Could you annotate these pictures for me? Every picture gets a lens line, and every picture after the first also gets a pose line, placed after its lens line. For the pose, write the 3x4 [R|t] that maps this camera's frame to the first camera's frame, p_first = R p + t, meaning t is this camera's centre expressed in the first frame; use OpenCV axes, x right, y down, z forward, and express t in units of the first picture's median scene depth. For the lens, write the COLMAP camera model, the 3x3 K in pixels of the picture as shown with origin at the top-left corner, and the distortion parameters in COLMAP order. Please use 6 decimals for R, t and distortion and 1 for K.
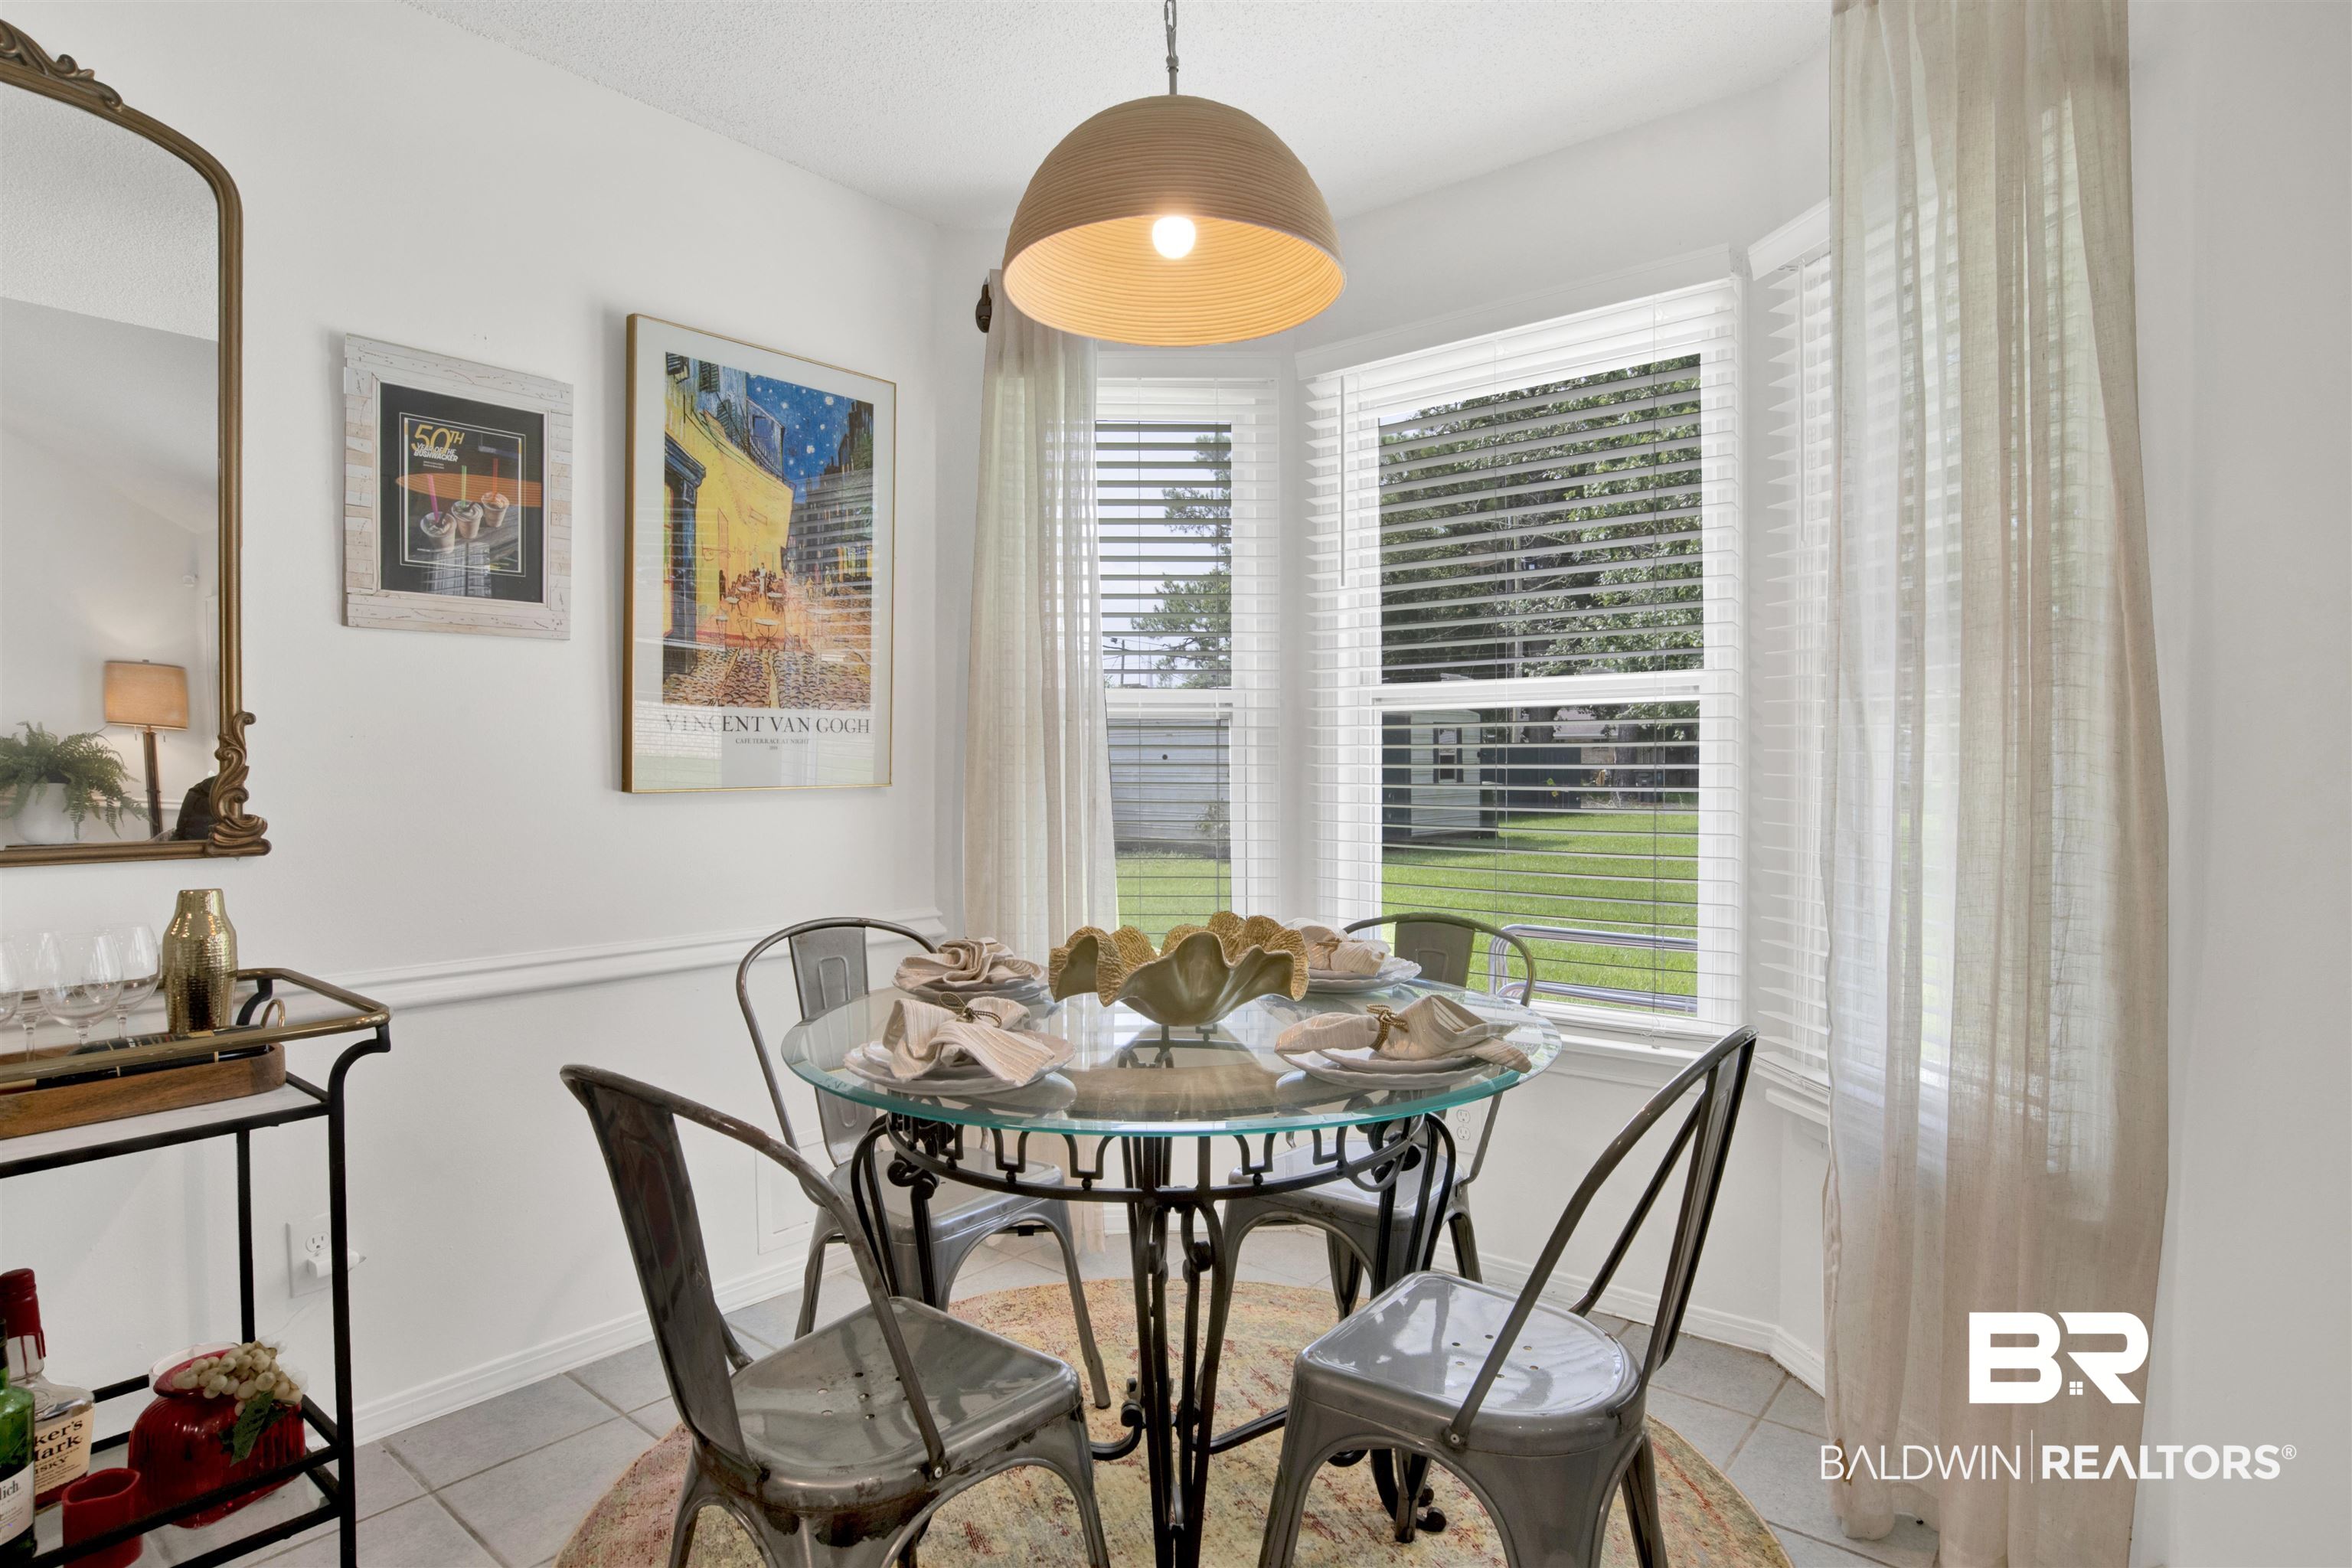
lens RADIAL K [[1225.8, 0, 1212.6], [0, 1225.8, 776.4], [0, 0, 1]] dist [-0.067807, 0.020529]
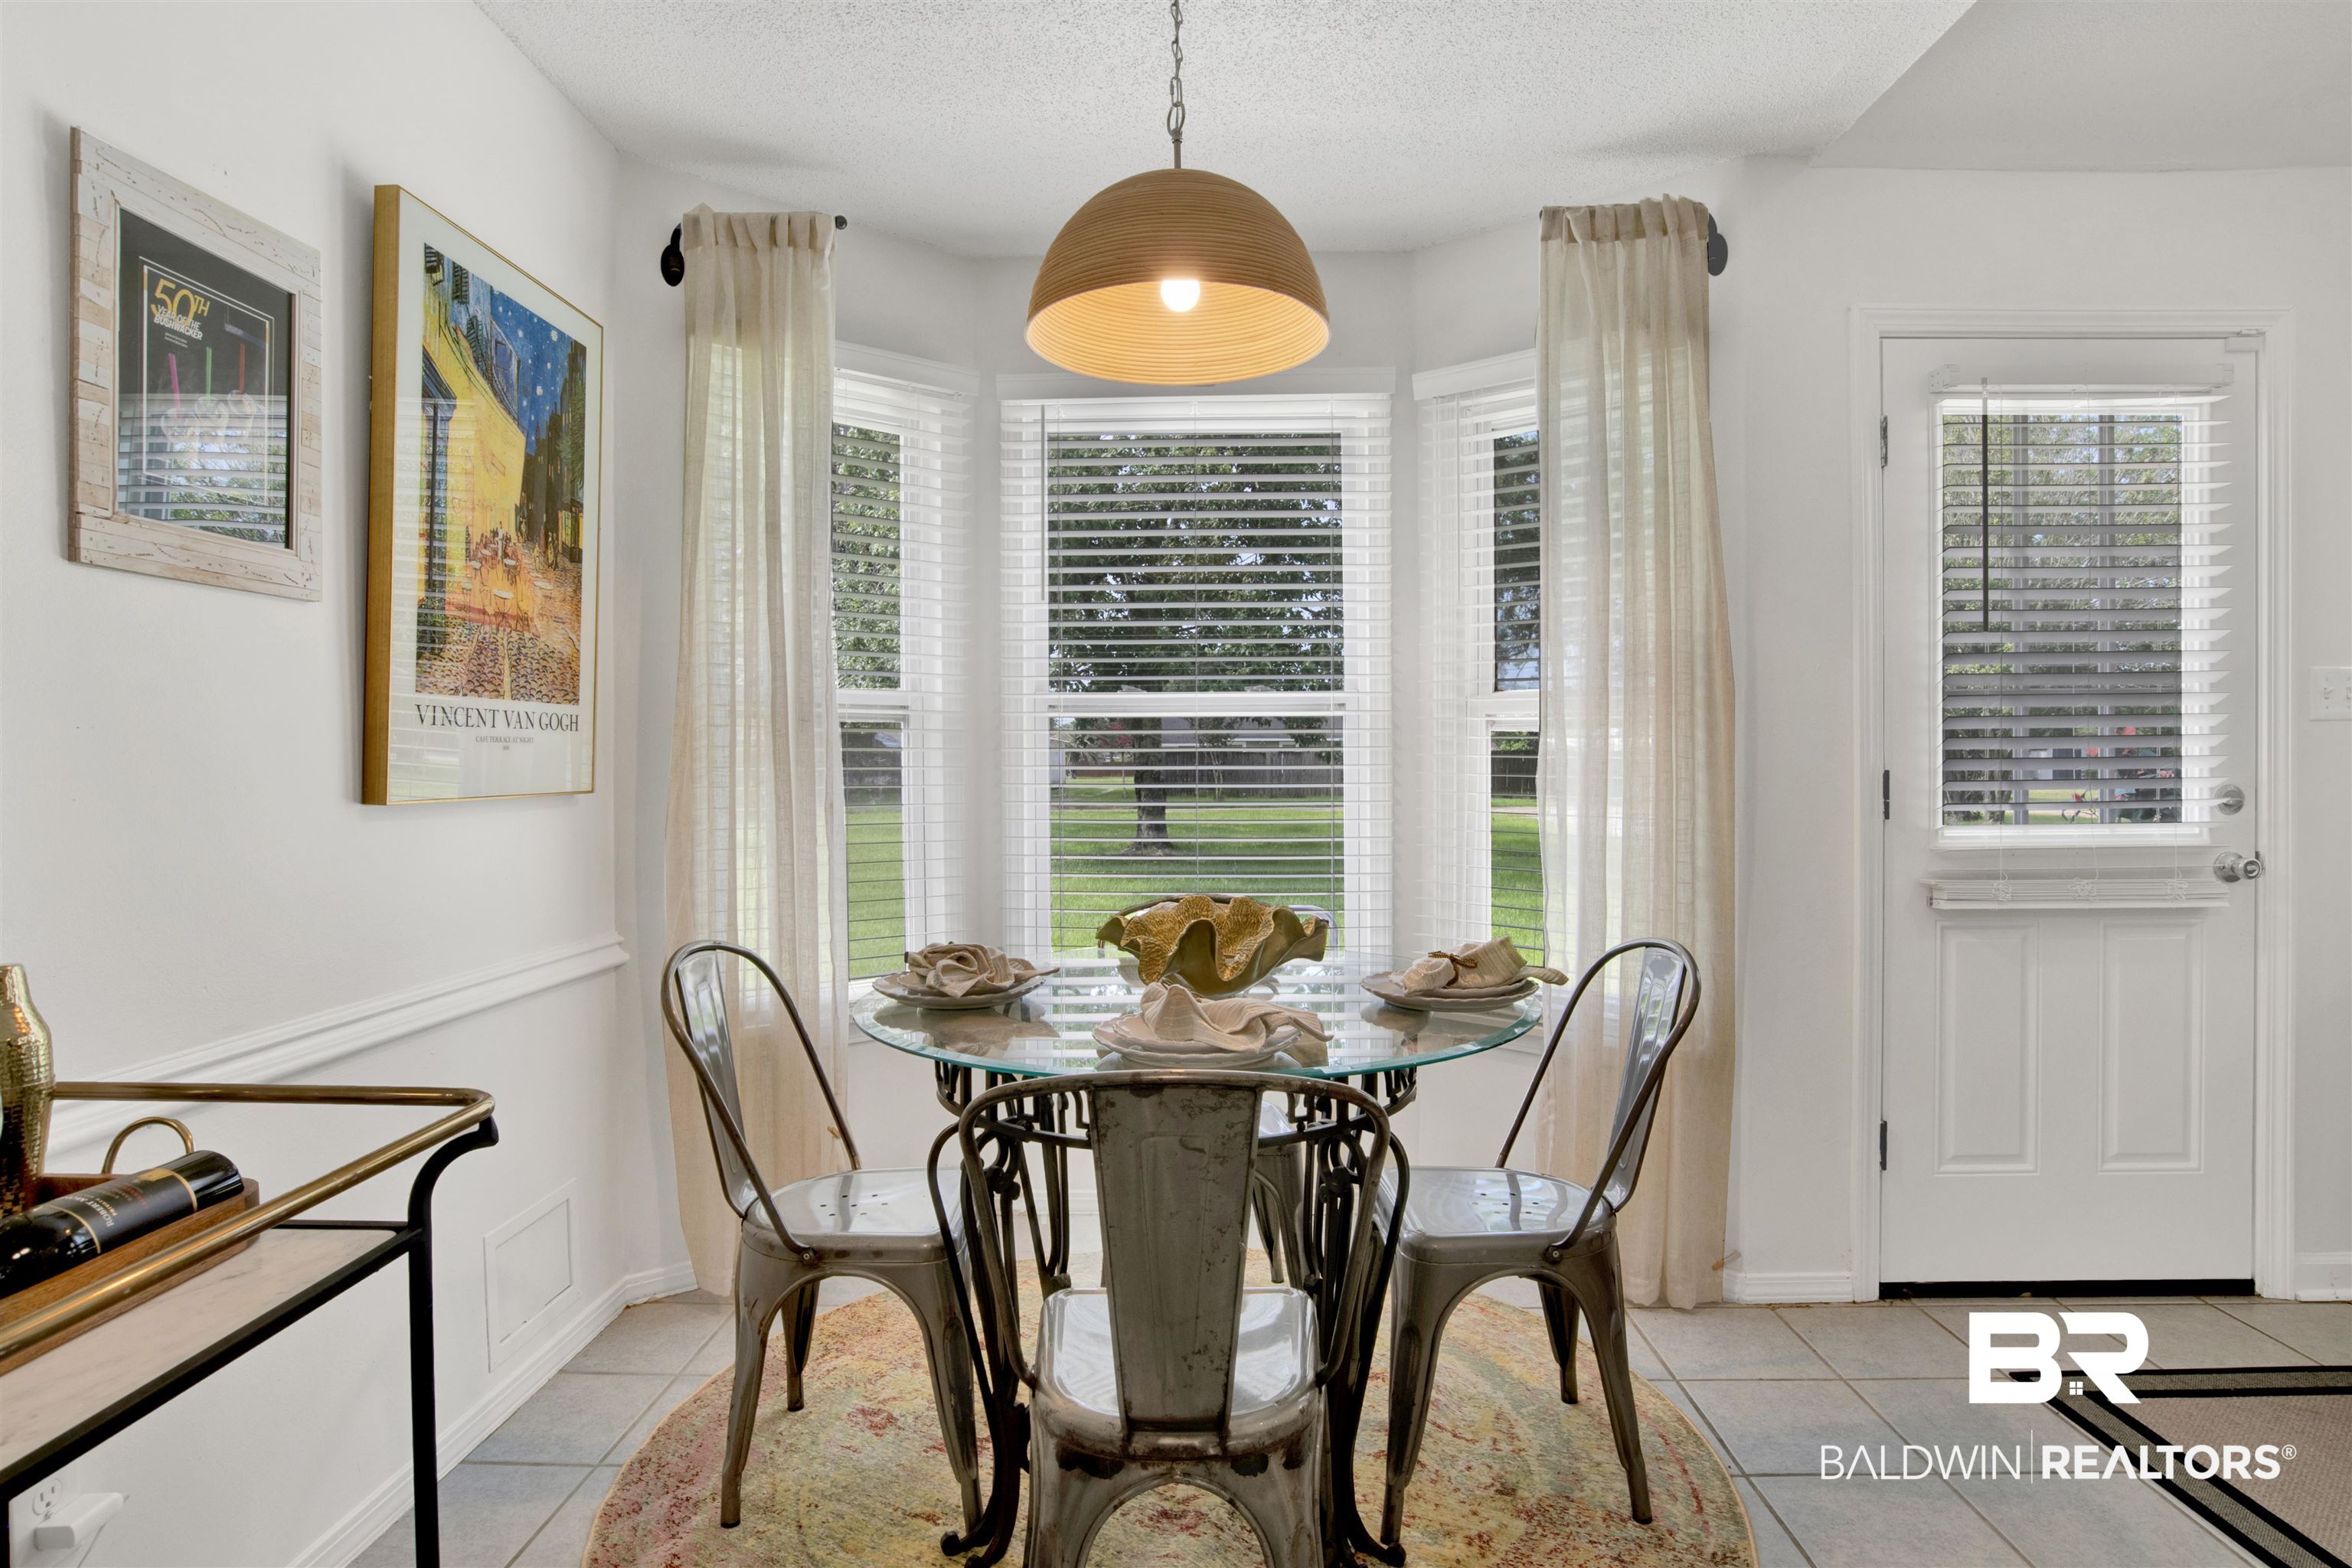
lens RADIAL K [[1225.8, 0, 1166.9], [0, 1225.8, 795.6], [0, 0, 1]] dist [-0.067807, 0.020529]
pose [[0.799475, -0.015522, 0.600499, -0.517421], [0.007629, 0.999848, 0.015687, -0.000574], [-0.600651, -0.007960, 0.799472, 0.083581]]
